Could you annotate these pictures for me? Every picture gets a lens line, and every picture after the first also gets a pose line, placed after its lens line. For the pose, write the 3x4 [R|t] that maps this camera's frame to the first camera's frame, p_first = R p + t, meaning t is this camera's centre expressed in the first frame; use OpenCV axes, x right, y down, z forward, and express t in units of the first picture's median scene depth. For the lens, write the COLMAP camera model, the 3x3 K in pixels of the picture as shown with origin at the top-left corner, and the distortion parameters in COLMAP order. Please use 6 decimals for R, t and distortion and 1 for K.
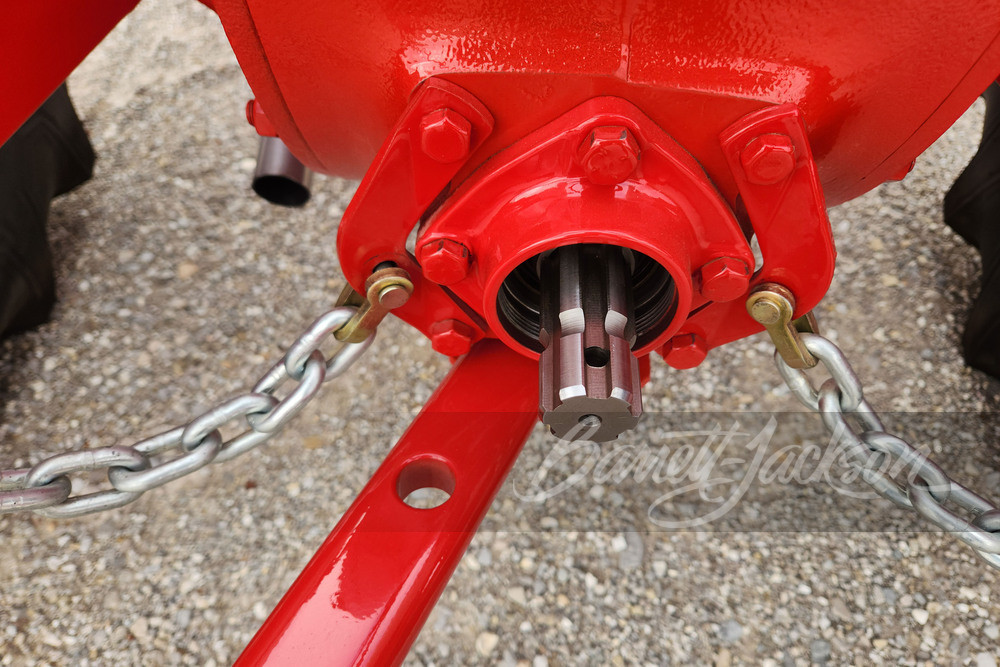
lens RADIAL K [[696.7, 0, 522.4], [0, 696.7, 364.0], [0, 0, 1]] dist [-0.000153, -0.003188]
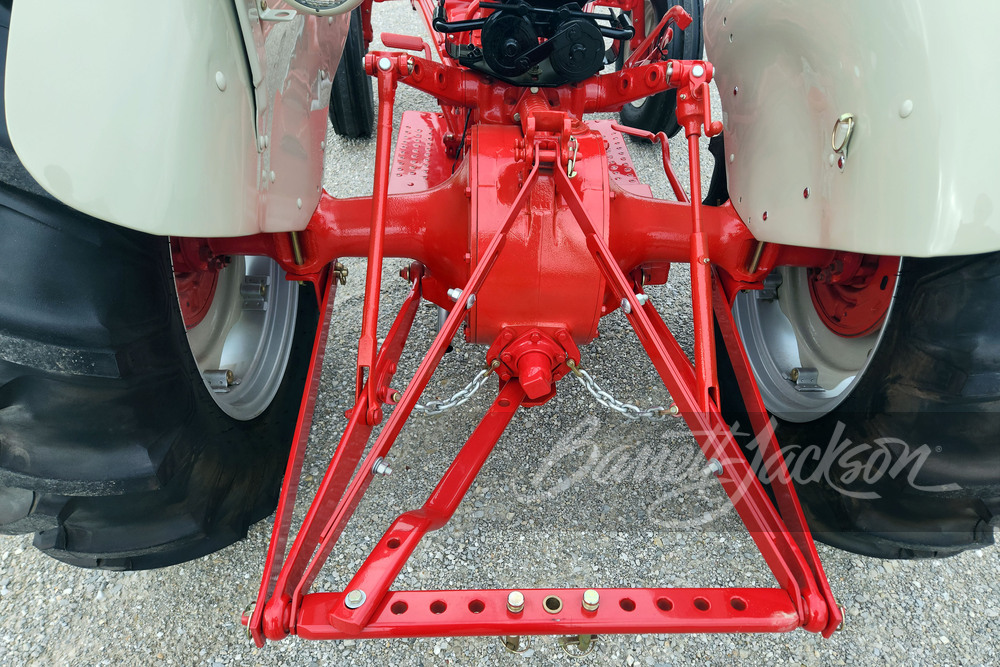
lens RADIAL K [[696.7, 0, 499.9], [0, 696.7, 334.5], [0, 0, 1]] dist [-0.000153, -0.003188]
pose [[0.998224, -0.056030, 0.020223, -0.098449], [0.059356, 0.964213, -0.258401, 0.396122], [-0.005021, 0.259142, 0.965826, -1.574067]]
